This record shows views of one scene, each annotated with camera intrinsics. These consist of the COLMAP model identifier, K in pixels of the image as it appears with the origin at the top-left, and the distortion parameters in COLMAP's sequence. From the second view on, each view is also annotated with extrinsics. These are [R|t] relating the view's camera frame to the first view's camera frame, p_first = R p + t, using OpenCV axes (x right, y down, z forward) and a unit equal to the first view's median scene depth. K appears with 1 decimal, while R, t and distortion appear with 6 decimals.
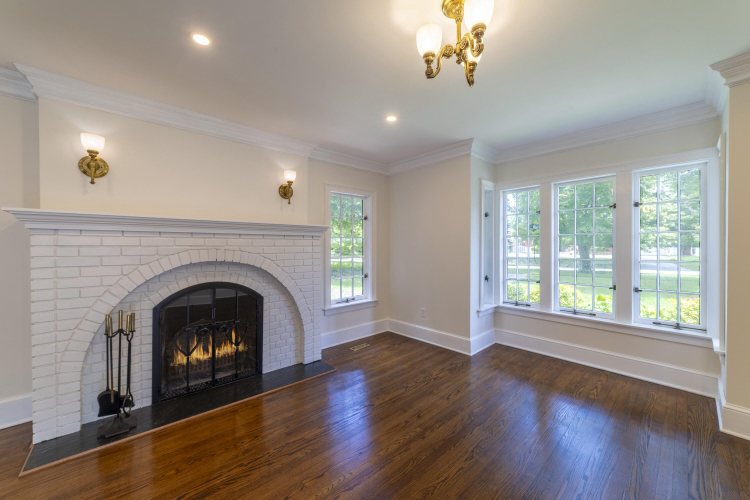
lens RADIAL K [[287.2, 0, 370.8], [0, 287.2, 249.6], [0, 0, 1]] dist [-0.019092, 0.000213]
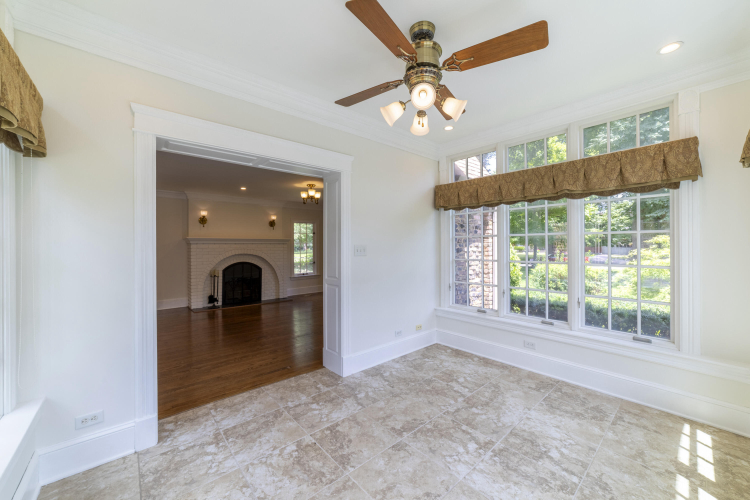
lens RADIAL K [[287.2, 0, 370.8], [0, 287.2, 249.6], [0, 0, 1]] dist [-0.019092, 0.000213]
pose [[0.999995, -0.003061, -0.000243, 0.517172], [0.003060, 0.999993, -0.002199, 0.008207], [0.000250, 0.002198, 0.999998, -1.346918]]
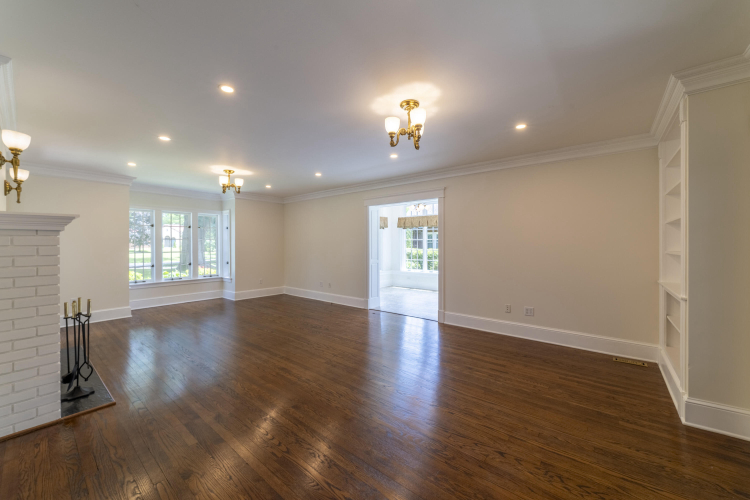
lens RADIAL K [[287.2, 0, 370.8], [0, 287.2, 249.6], [0, 0, 1]] dist [-0.019092, 0.000213]
pose [[-0.168149, -0.010717, 0.985703, -1.494951], [0.009820, 0.999873, 0.012547, 0.001586], [-0.985713, 0.011790, -0.168023, -0.024123]]
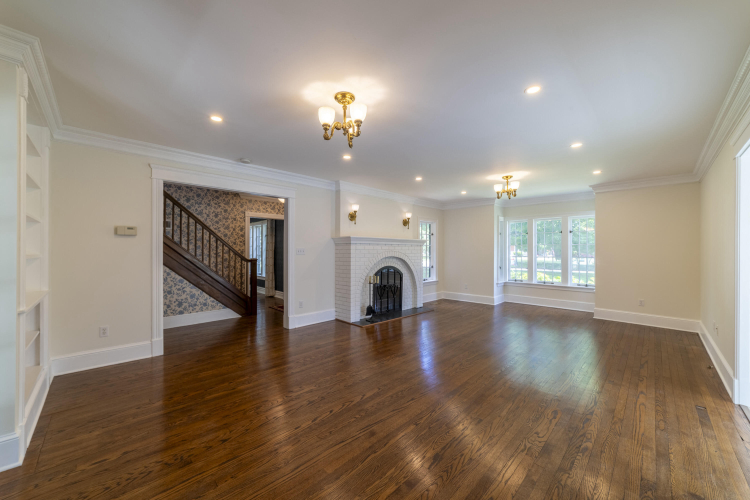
lens RADIAL K [[287.2, 0, 370.8], [0, 287.2, 249.6], [0, 0, 1]] dist [-0.019092, 0.000213]
pose [[0.998364, 0.005911, 0.056874, -0.682712], [-0.005069, 0.999876, -0.014939, 0.017589], [-0.056955, 0.014627, 0.998270, -1.033815]]
